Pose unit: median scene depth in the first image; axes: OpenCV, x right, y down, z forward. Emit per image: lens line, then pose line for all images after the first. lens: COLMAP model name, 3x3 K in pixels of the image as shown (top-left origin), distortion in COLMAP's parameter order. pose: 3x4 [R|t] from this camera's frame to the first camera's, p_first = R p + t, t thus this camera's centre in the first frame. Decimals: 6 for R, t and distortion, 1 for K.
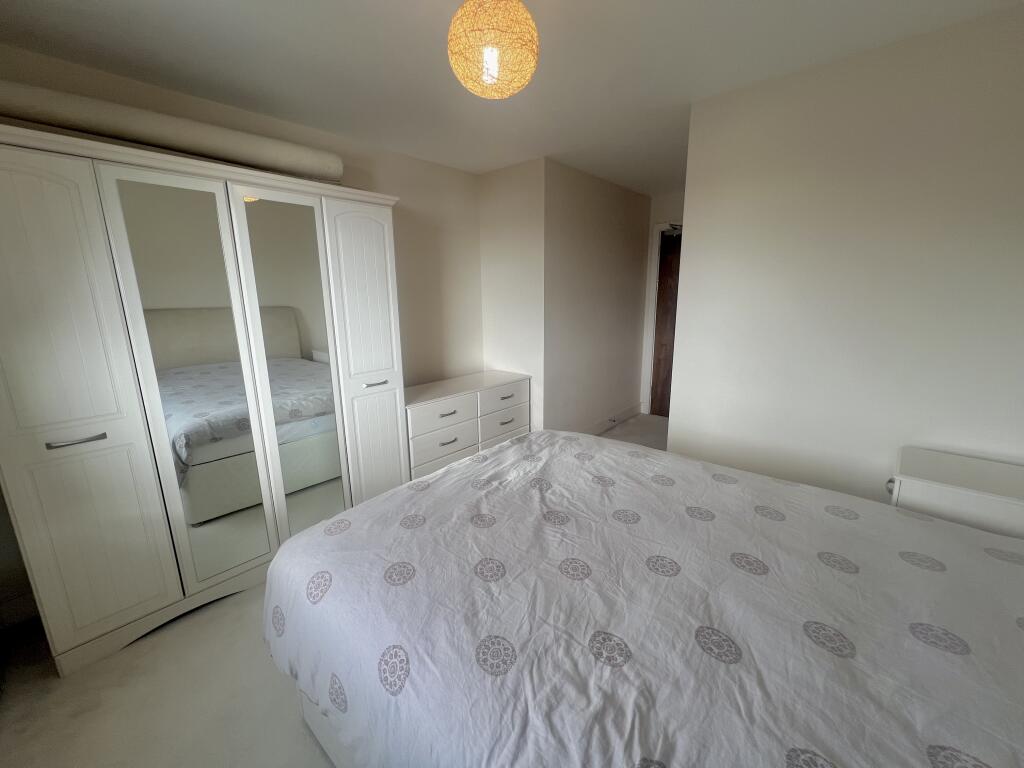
lens RADIAL K [[409.9, 0, 512.0], [0, 409.9, 384.0], [0, 0, 1]] dist [-0.014961, -0.000005]
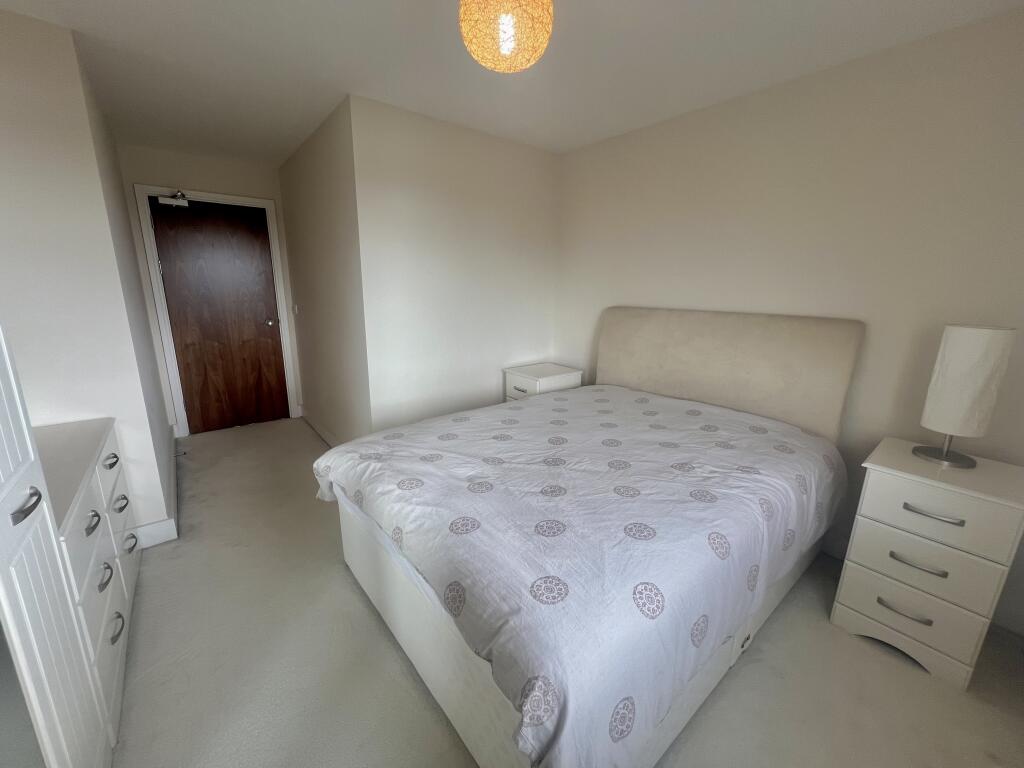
lens RADIAL K [[411.5, 0, 512.0], [0, 411.5, 384.0], [0, 0, 1]] dist [-0.000141, -0.000063]
pose [[0.160878, -0.224376, 0.961132, -1.026620], [0.199997, 0.961025, 0.190874, -0.156933], [-0.966498, 0.161516, 0.199482, 0.820478]]
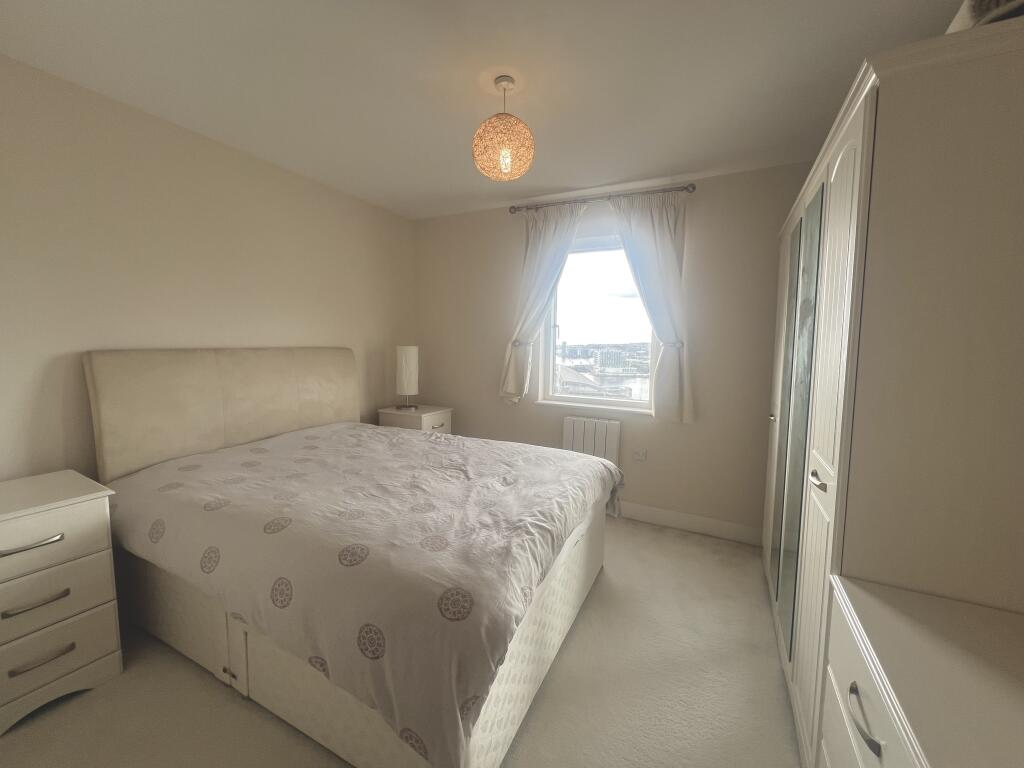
lens RADIAL K [[411.5, 0, 512.0], [0, 411.5, 384.0], [0, 0, 1]] dist [-0.000141, -0.000063]
pose [[-0.967181, 0.019565, -0.253334, 0.277043], [-0.062281, 0.948361, 0.311020, -0.429967], [0.246337, 0.316590, -0.916018, 2.290953]]
